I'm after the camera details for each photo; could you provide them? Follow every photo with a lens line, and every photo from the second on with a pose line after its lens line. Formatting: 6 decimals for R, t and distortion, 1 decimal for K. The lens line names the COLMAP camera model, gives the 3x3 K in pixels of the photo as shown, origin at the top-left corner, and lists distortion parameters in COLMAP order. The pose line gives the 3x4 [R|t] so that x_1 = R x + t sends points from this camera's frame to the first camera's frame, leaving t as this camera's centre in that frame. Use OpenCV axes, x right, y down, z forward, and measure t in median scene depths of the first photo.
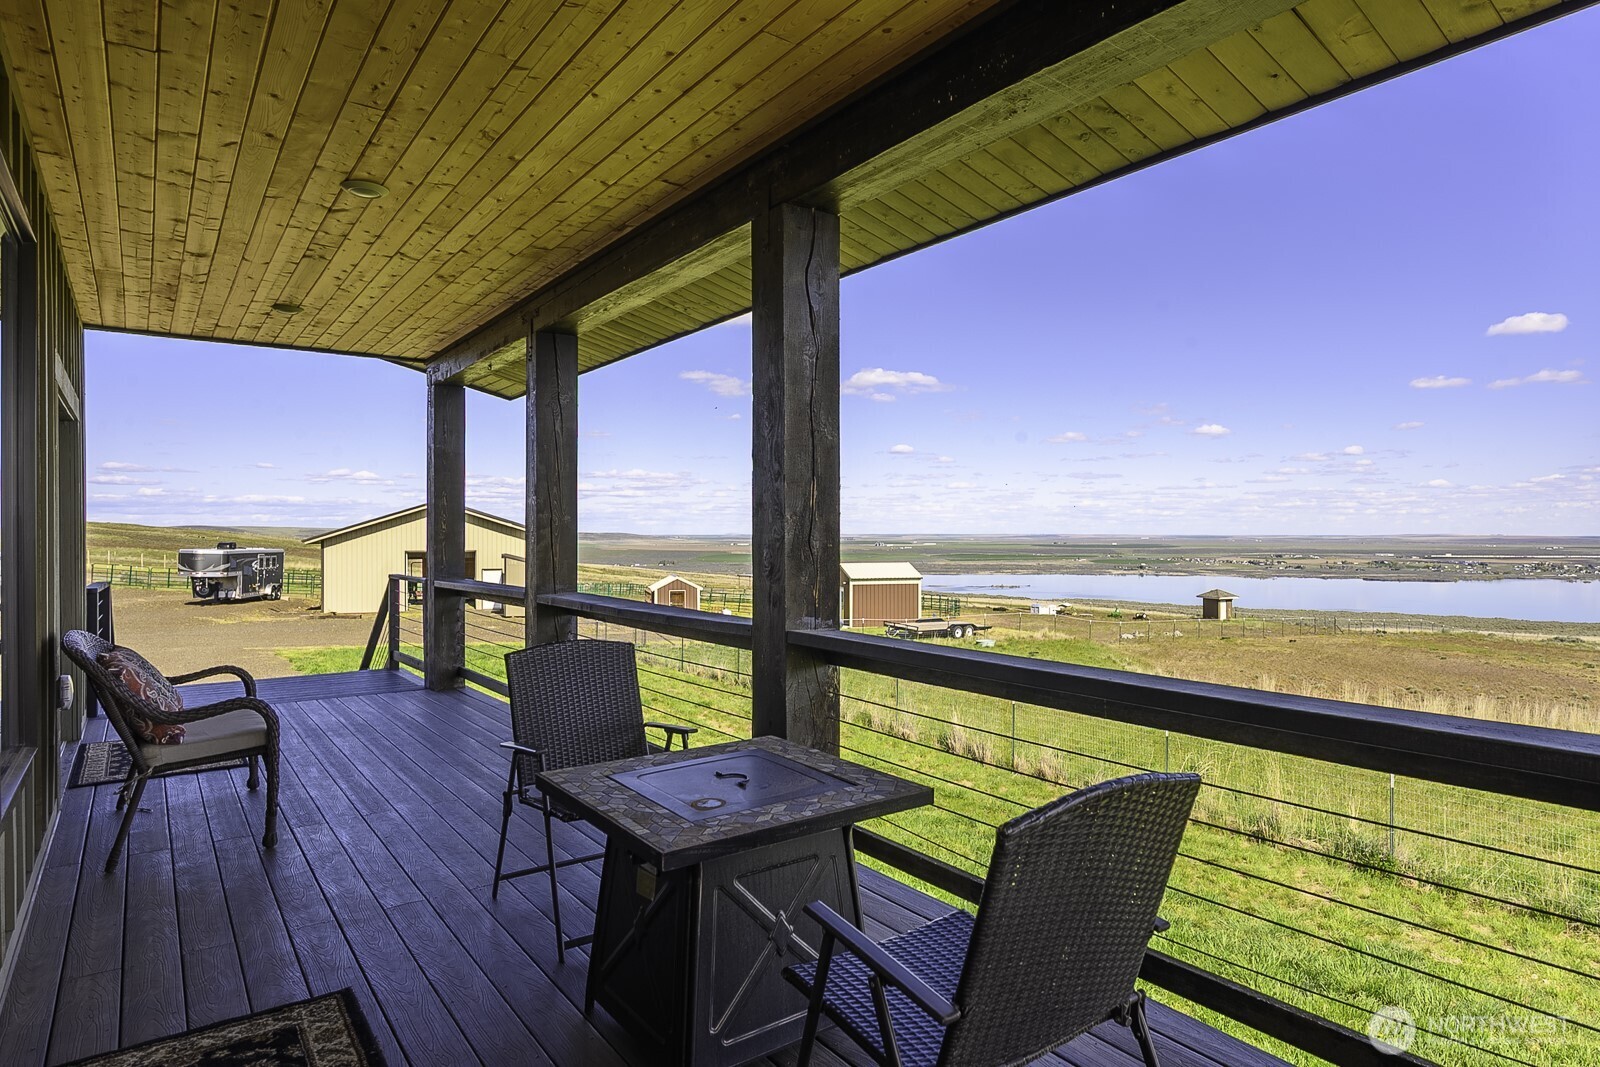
lens RADIAL K [[889.4, 0, 800.0], [0, 889.4, 533.5], [0, 0, 1]] dist [0.040341, -0.000122]
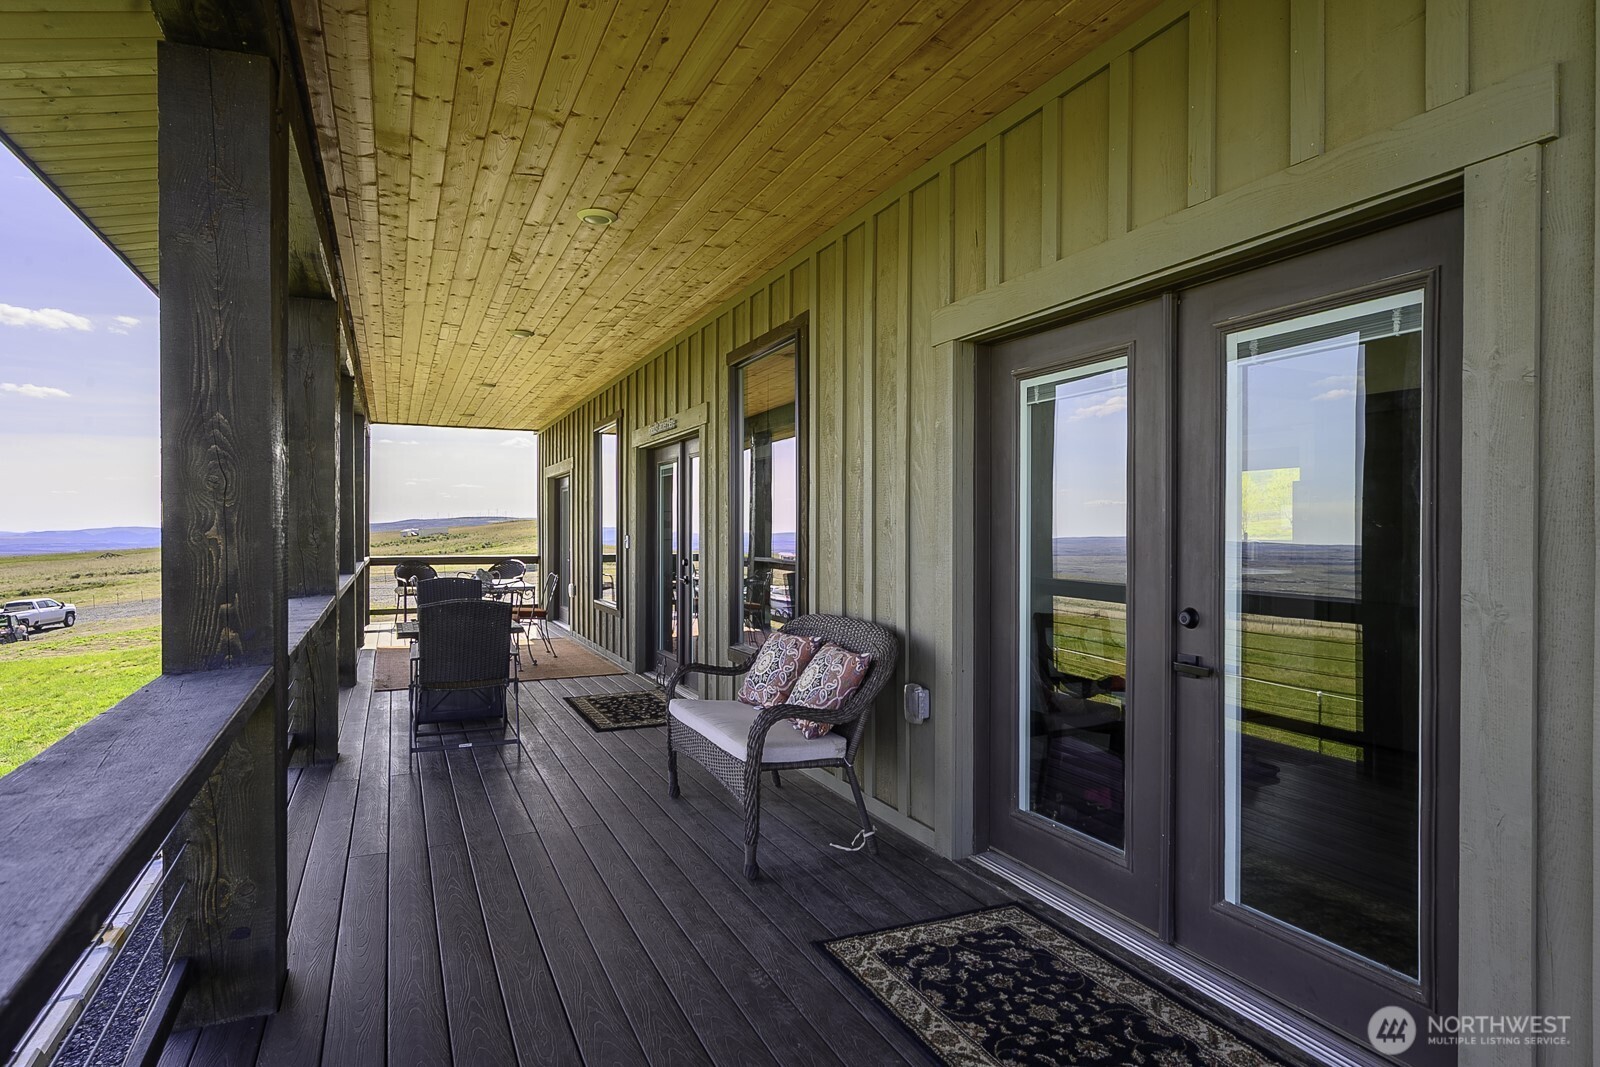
lens RADIAL K [[853.4, 0, 800.0], [0, 853.4, 533.5], [0, 0, 1]] dist [0.000090, -0.000049]
pose [[-0.982458, -0.001016, 0.186480, -0.753668], [-0.000520, 0.999996, 0.002710, 0.003483], [-0.186482, 0.002566, -0.982455, 1.622997]]
